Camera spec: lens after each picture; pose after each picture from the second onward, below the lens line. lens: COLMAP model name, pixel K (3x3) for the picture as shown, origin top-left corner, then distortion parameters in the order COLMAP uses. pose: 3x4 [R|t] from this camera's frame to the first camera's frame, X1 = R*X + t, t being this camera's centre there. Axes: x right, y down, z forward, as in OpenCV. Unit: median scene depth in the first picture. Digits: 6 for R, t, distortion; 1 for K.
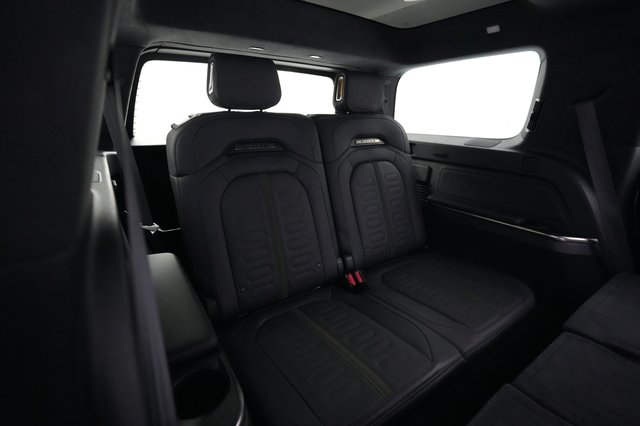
lens RADIAL K [[305.9, 0, 319.7], [0, 305.9, 199.8], [0, 0, 1]] dist [-0.066035, 0.000164]
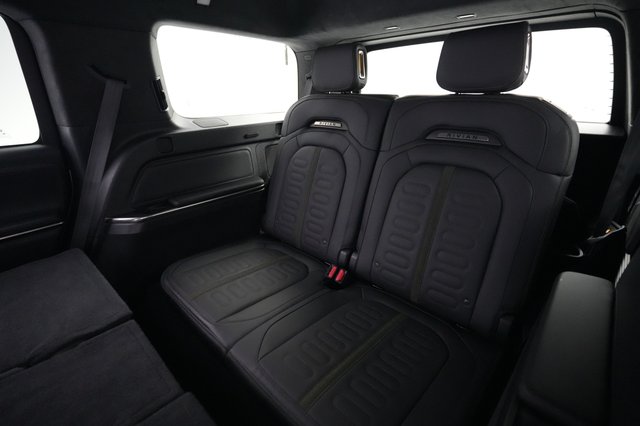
lens RADIAL K [[315.3, 0, 320.0], [0, 315.3, 213.0], [0, 0, 1]] dist [0.004017, 0.000565]
pose [[0.198799, 0.335819, -0.920709, 0.854235], [-0.275860, 0.920650, 0.276234, -0.153710], [0.940415, 0.199071, 0.275664, 0.587586]]
